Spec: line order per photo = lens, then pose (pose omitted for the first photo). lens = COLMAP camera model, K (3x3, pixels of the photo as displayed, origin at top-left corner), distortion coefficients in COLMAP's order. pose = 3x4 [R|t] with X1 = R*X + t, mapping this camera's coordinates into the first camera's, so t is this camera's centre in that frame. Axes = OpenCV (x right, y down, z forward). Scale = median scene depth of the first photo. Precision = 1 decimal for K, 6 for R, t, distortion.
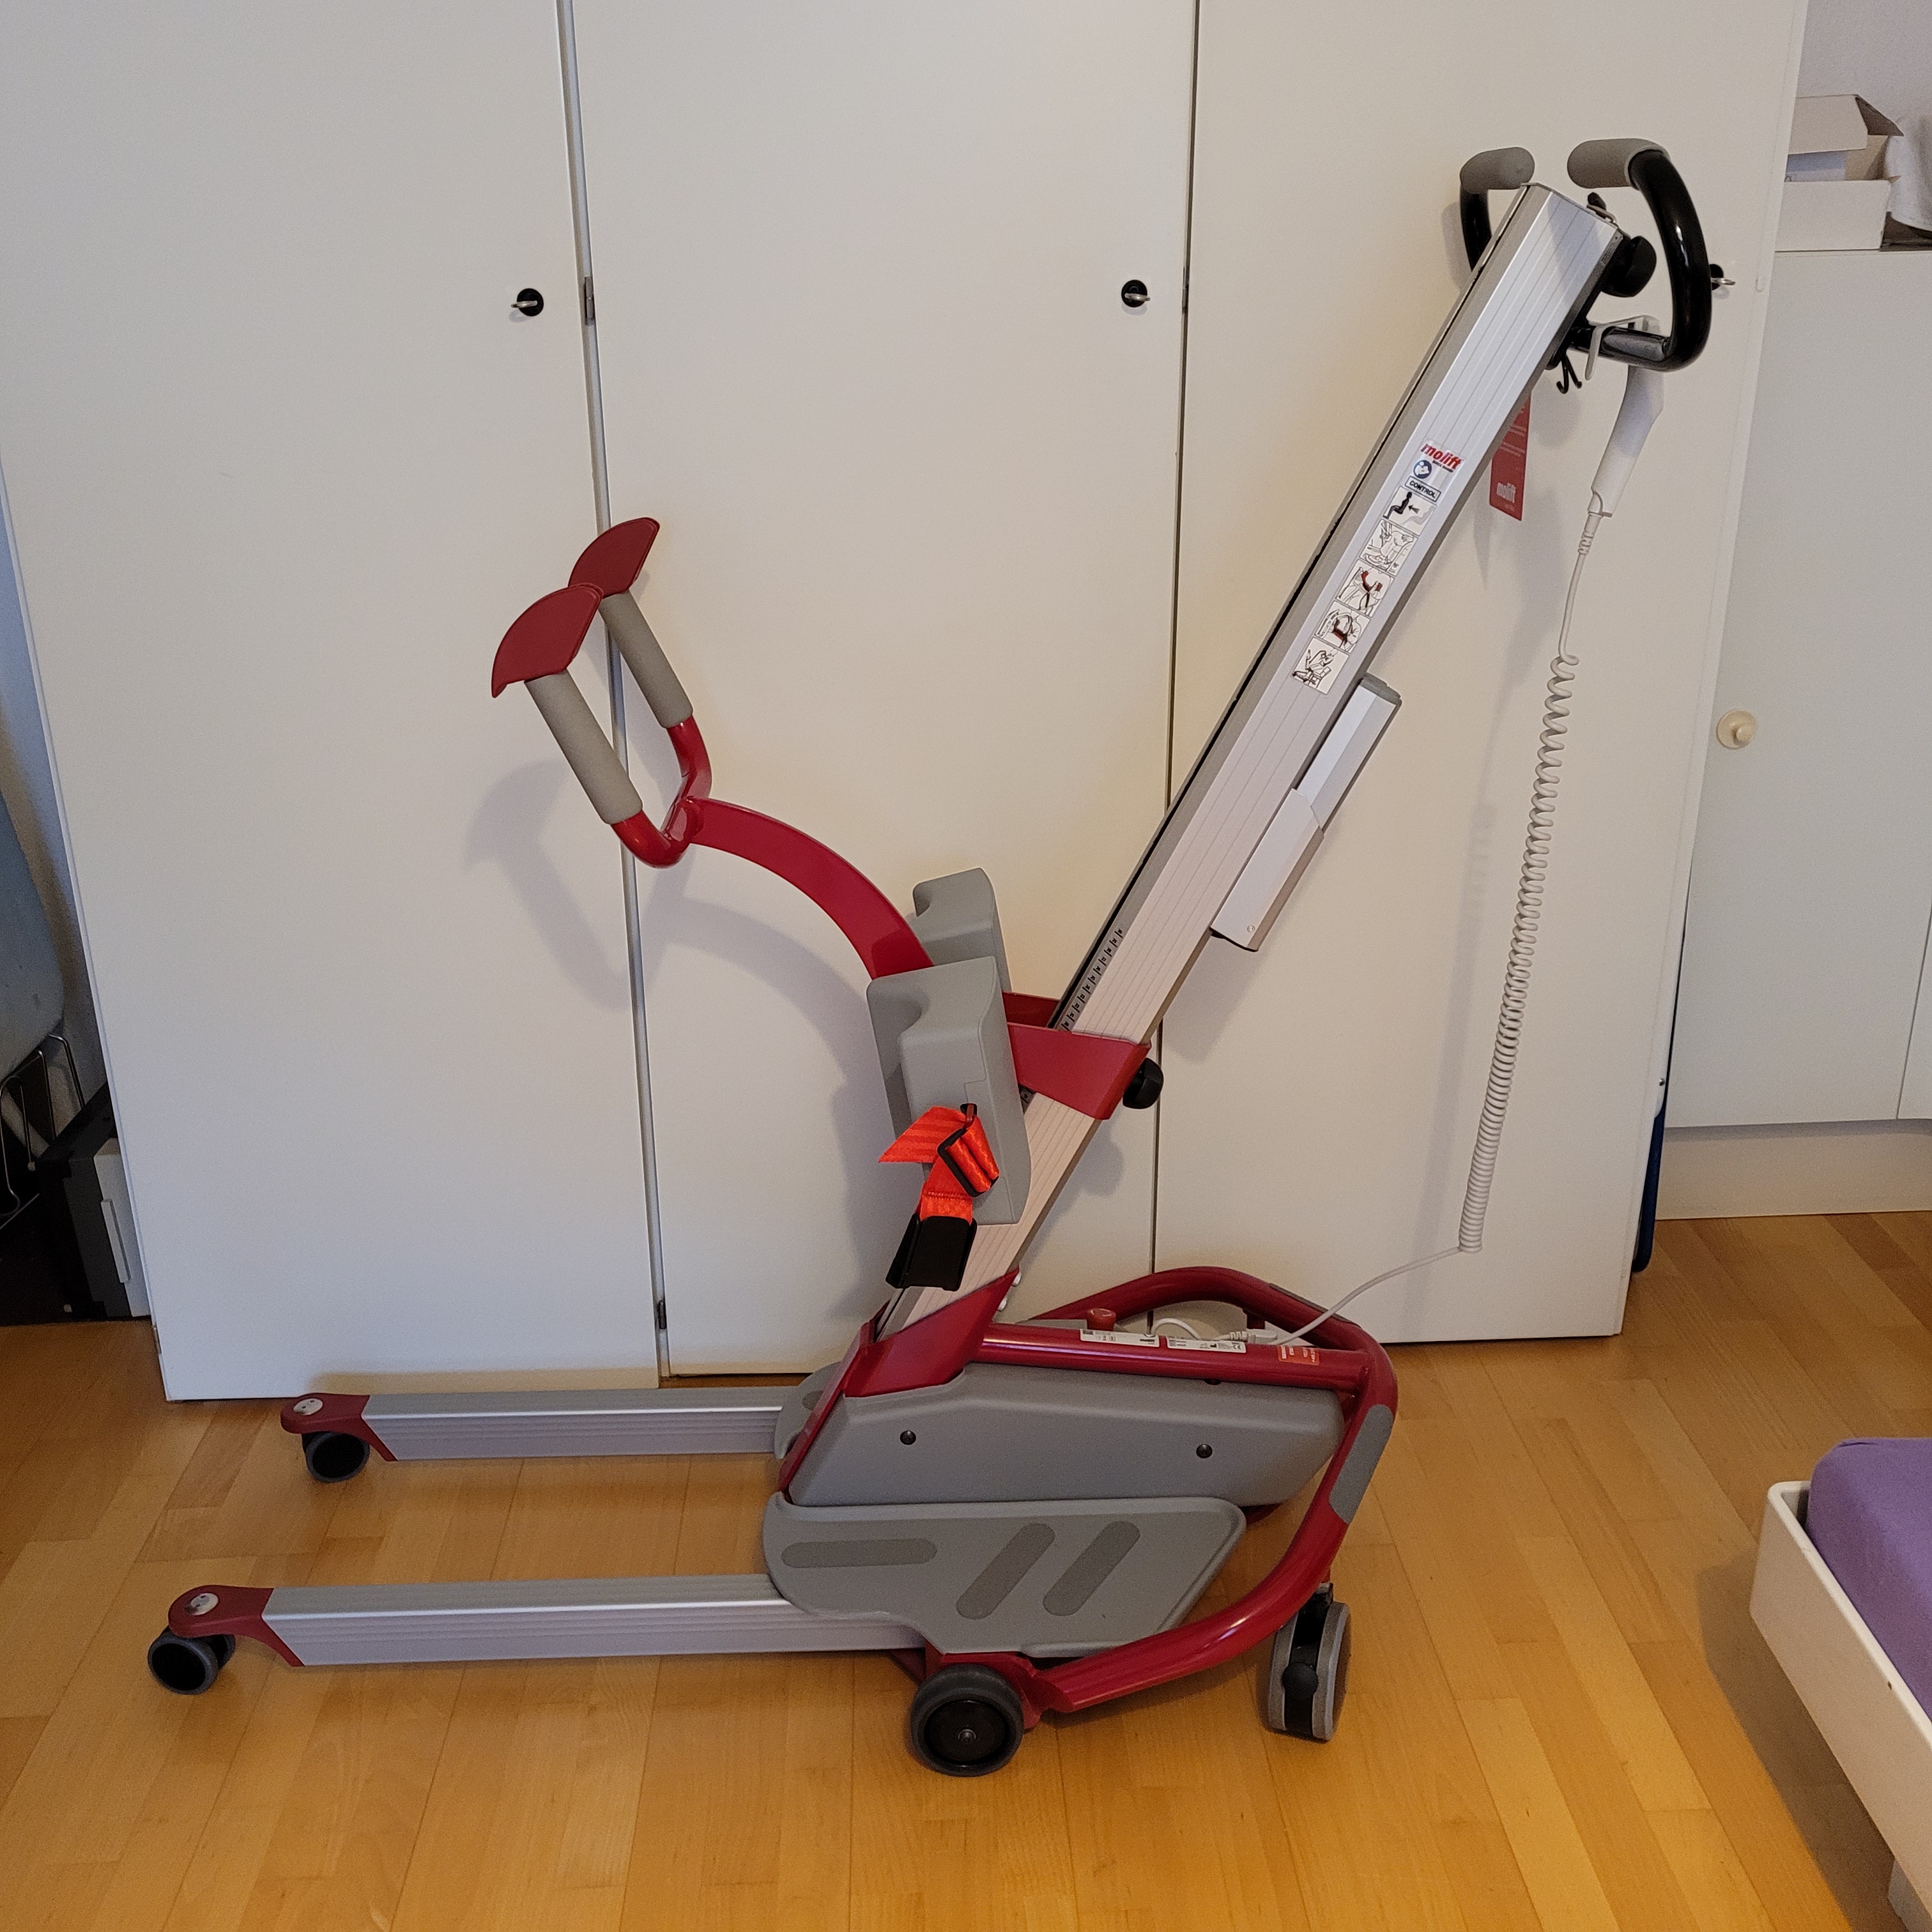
lens RADIAL K [[1989.3, 0, 987.7], [0, 1989.3, 933.8], [0, 0, 1]] dist [0.047676, -0.059204]
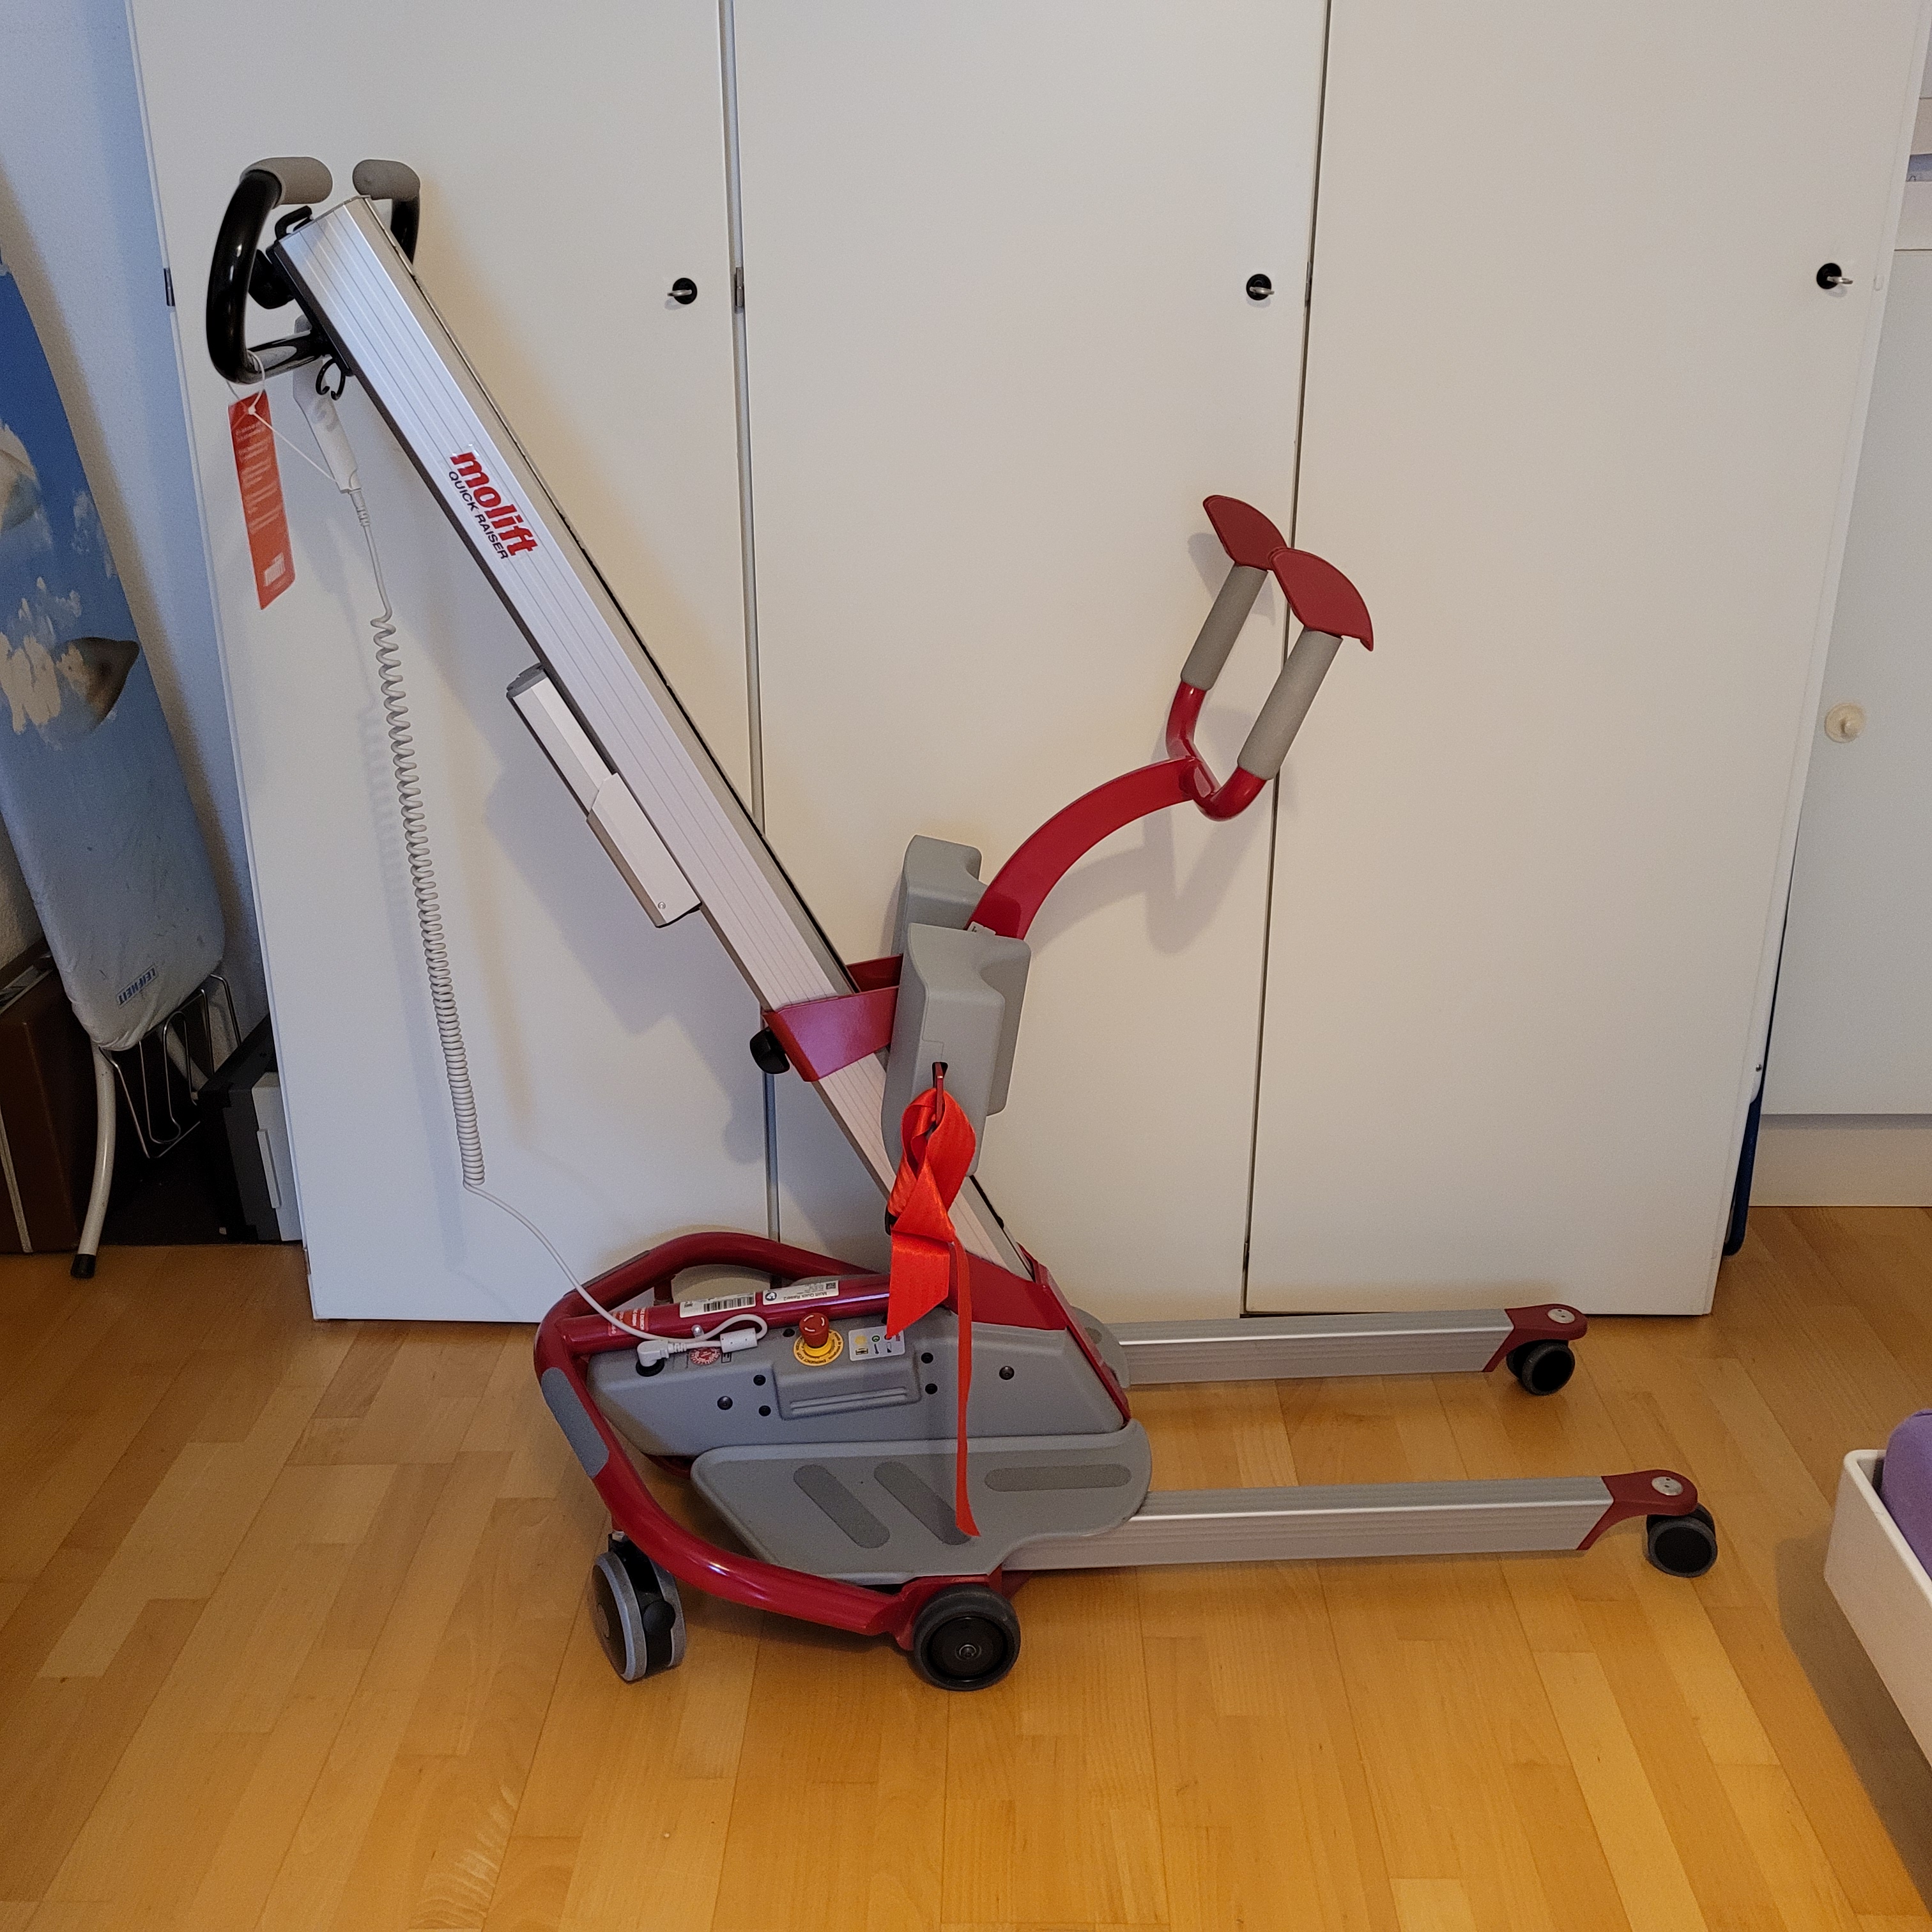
lens RADIAL K [[1985.9, 0, 972.8], [0, 1985.9, 926.2], [0, 0, 1]] dist [0.039135, -0.031113]
pose [[0.997848, 0.028716, -0.058949, -0.003900], [-0.028445, 0.999581, 0.005418, 0.009160], [0.059080, -0.003730, 0.998246, -0.040488]]
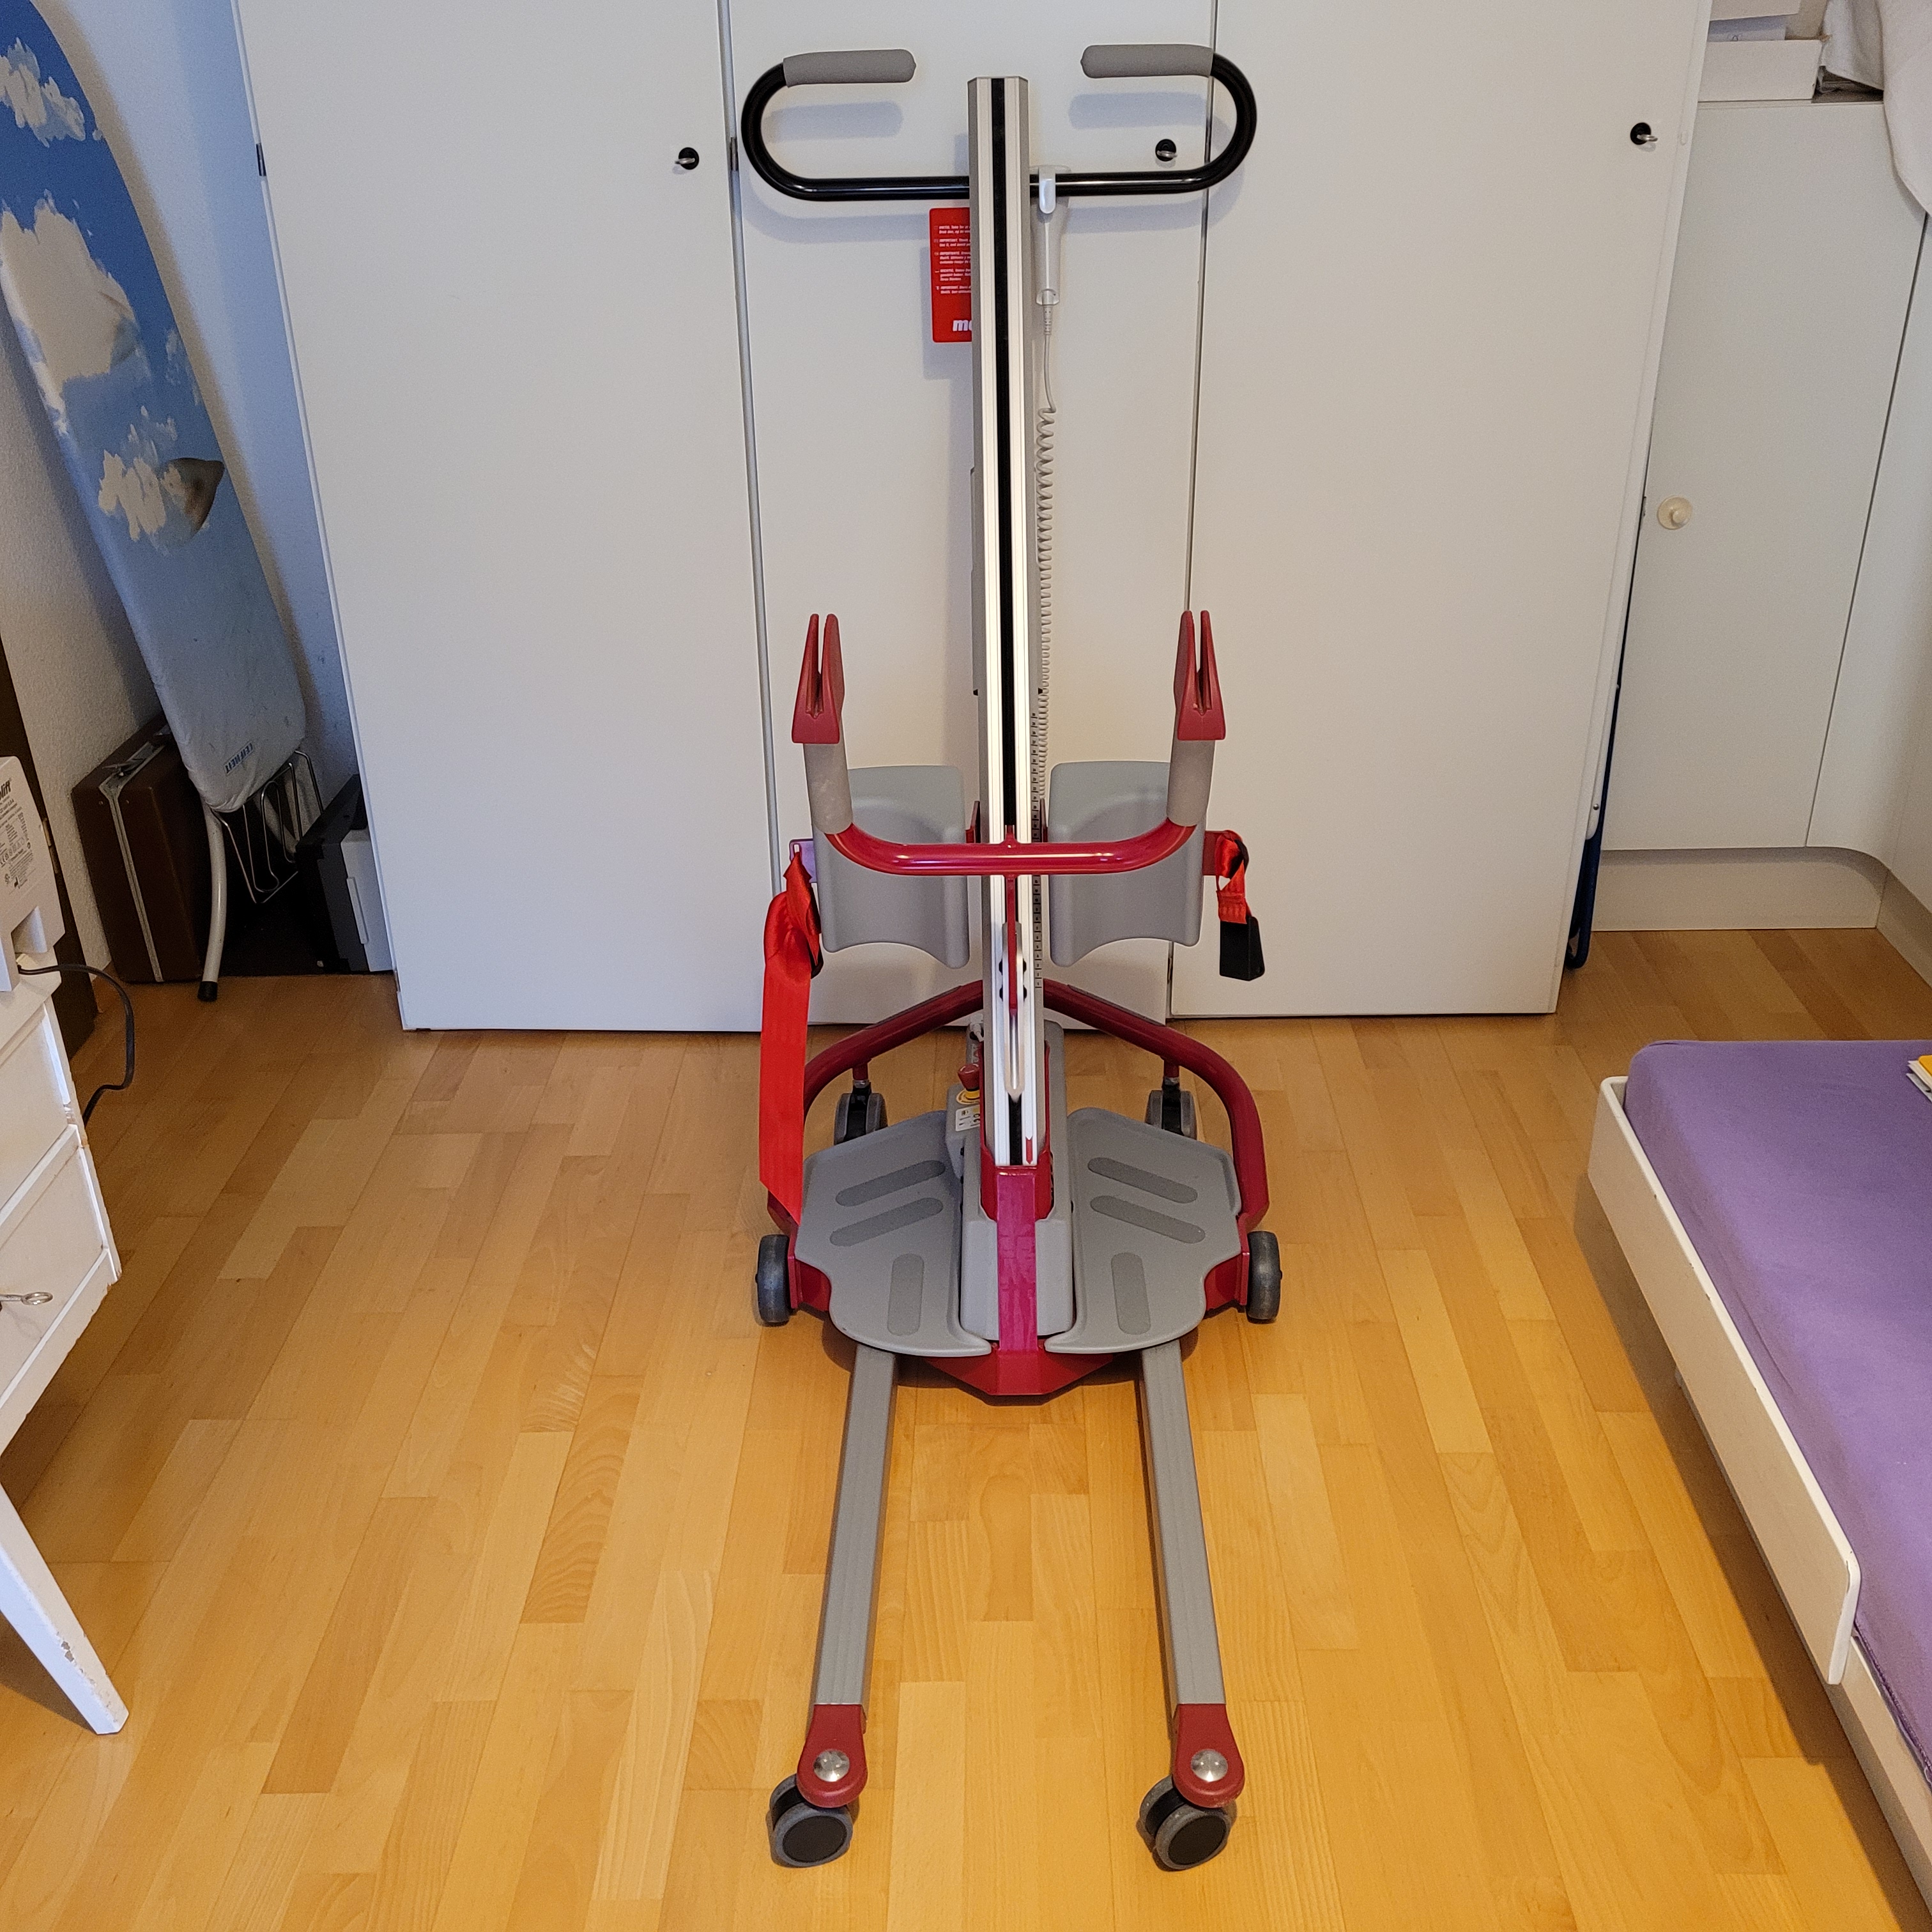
lens RADIAL K [[1969.2, 0, 973.8], [0, 1969.2, 936.9], [0, 0, 1]] dist [0.045140, -0.036079]
pose [[0.998074, 0.022898, -0.057655, 0.032184], [-0.016839, 0.994491, 0.103465, 0.038328], [0.059707, -0.102295, 0.992961, -0.257352]]
